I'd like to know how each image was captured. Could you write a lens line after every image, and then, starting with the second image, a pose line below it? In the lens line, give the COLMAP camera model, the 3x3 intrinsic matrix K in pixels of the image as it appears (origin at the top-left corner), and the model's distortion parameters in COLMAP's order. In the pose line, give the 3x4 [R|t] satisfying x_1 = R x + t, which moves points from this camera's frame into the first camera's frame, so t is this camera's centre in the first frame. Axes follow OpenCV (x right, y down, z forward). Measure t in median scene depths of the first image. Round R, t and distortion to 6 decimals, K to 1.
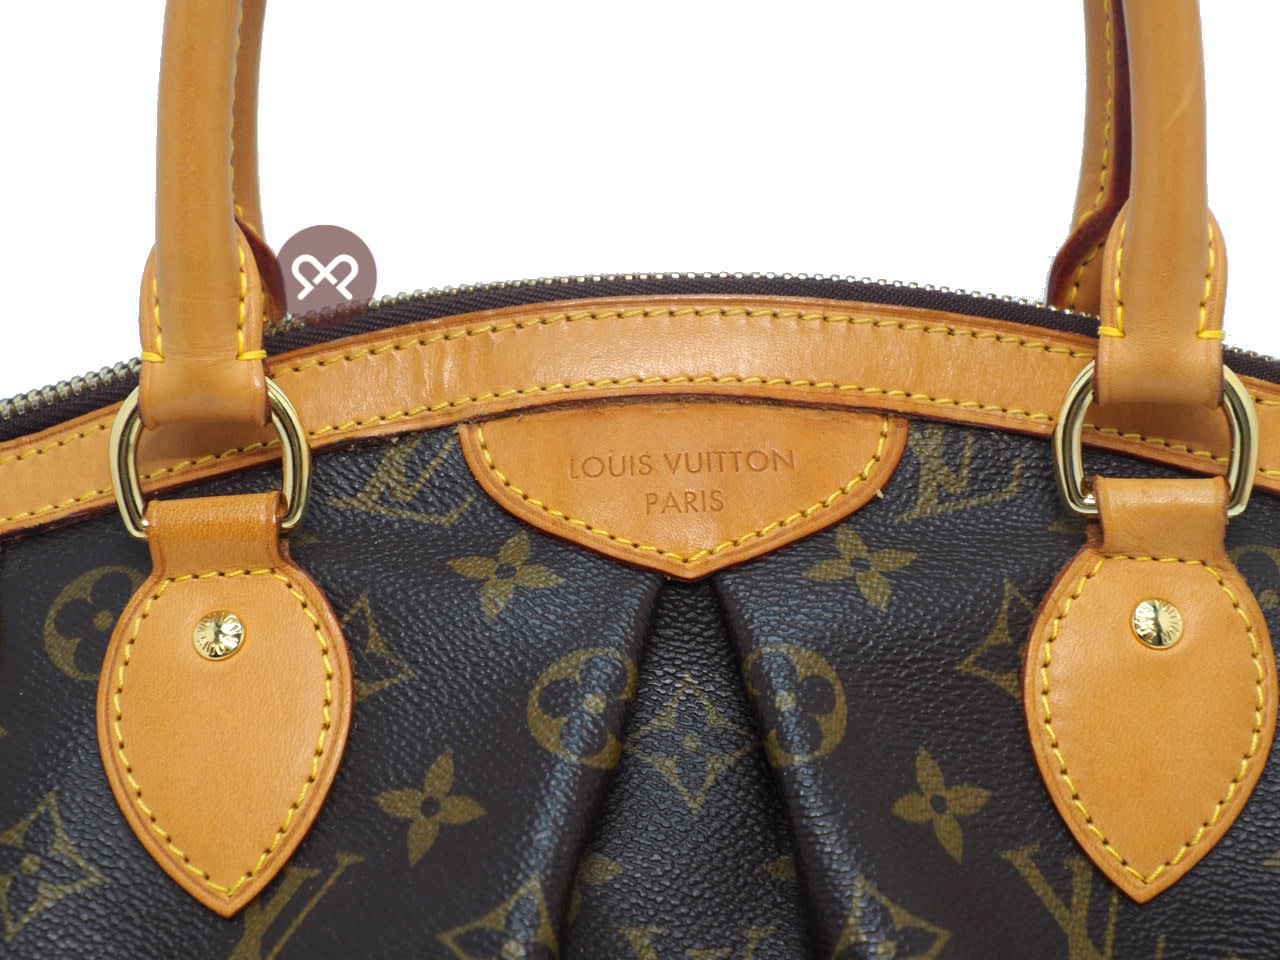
lens RADIAL K [[3047.0, 0, 639.8], [0, 3047.0, 479.6], [0, 0, 1]] dist [-0.033021, 0.000000]
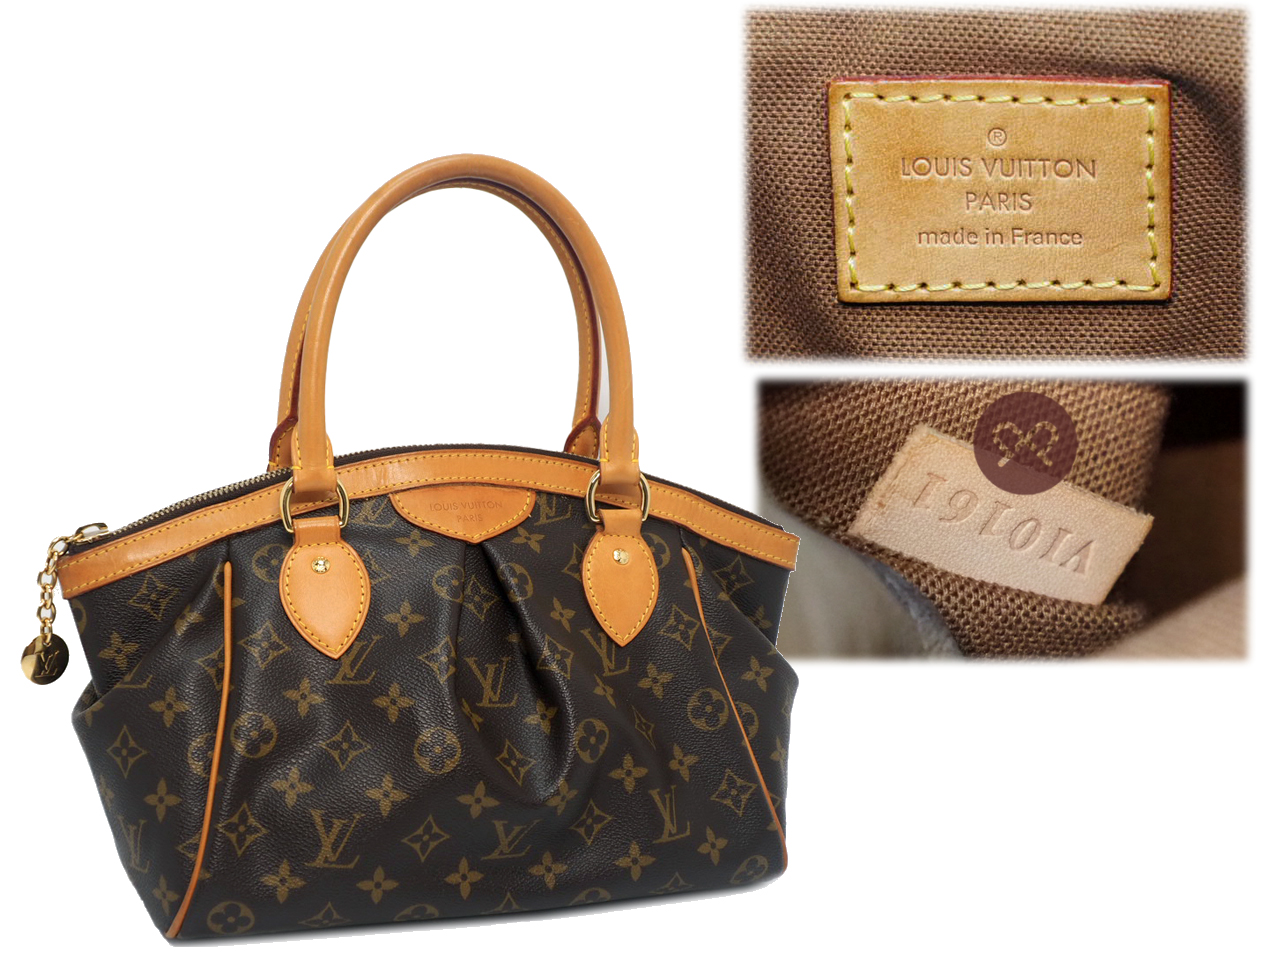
lens RADIAL K [[2166.5, 0, 634.7], [0, 2166.5, 474.8], [0, 0, 1]] dist [0.107984, 0.000000]
pose [[0.927213, -0.001161, 0.374534, -0.630185], [0.031743, 0.996641, -0.075497, 0.130185], [-0.373188, 0.081891, 0.924135, -1.016246]]
